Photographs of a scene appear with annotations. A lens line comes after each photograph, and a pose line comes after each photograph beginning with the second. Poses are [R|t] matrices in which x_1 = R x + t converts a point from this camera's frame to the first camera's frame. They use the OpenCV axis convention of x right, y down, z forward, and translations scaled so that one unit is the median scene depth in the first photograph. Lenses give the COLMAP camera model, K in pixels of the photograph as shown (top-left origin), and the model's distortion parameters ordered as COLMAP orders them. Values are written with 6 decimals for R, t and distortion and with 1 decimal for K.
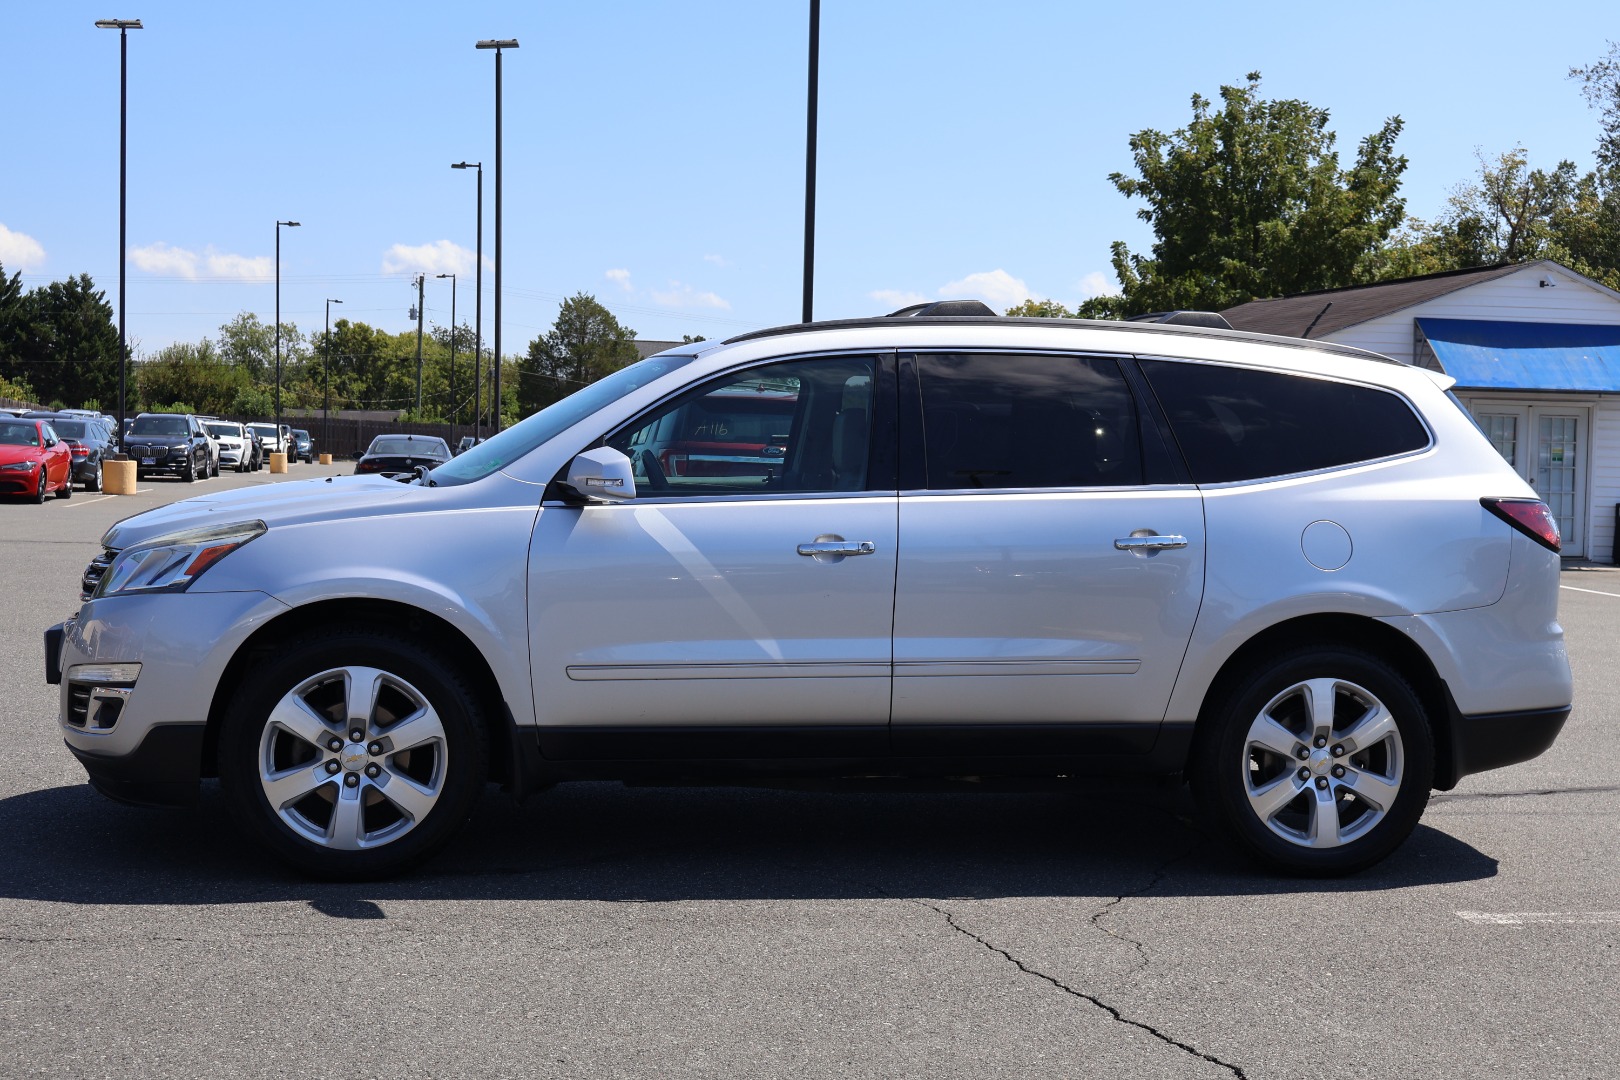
lens RADIAL K [[2082.5, 0, 824.8], [0, 2082.5, 531.2], [0, 0, 1]] dist [0.008091, 0.000000]
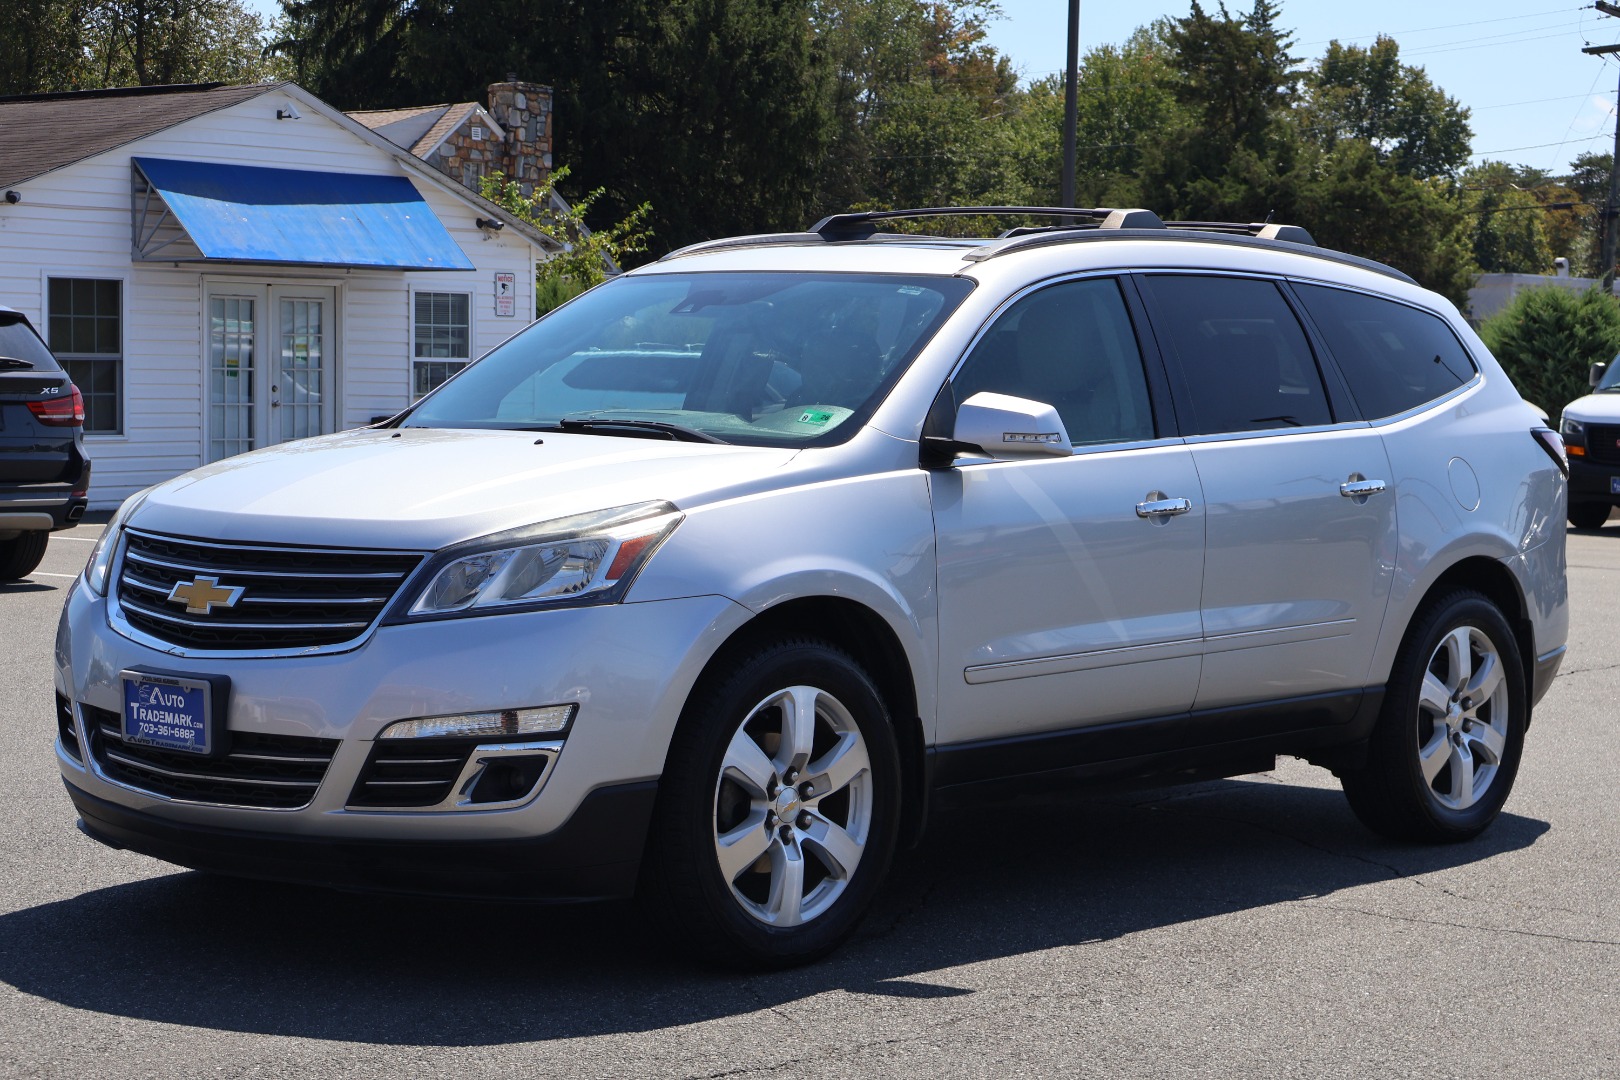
lens RADIAL K [[3264.1, 0, 805.7], [0, 3264.1, 543.2], [0, 0, 1]] dist [-0.005968, 0.000000]
pose [[0.765971, -0.047268, 0.641135, -0.984111], [0.029888, 0.998833, 0.037933, -0.033016], [-0.642180, -0.009893, 0.766490, 0.078133]]
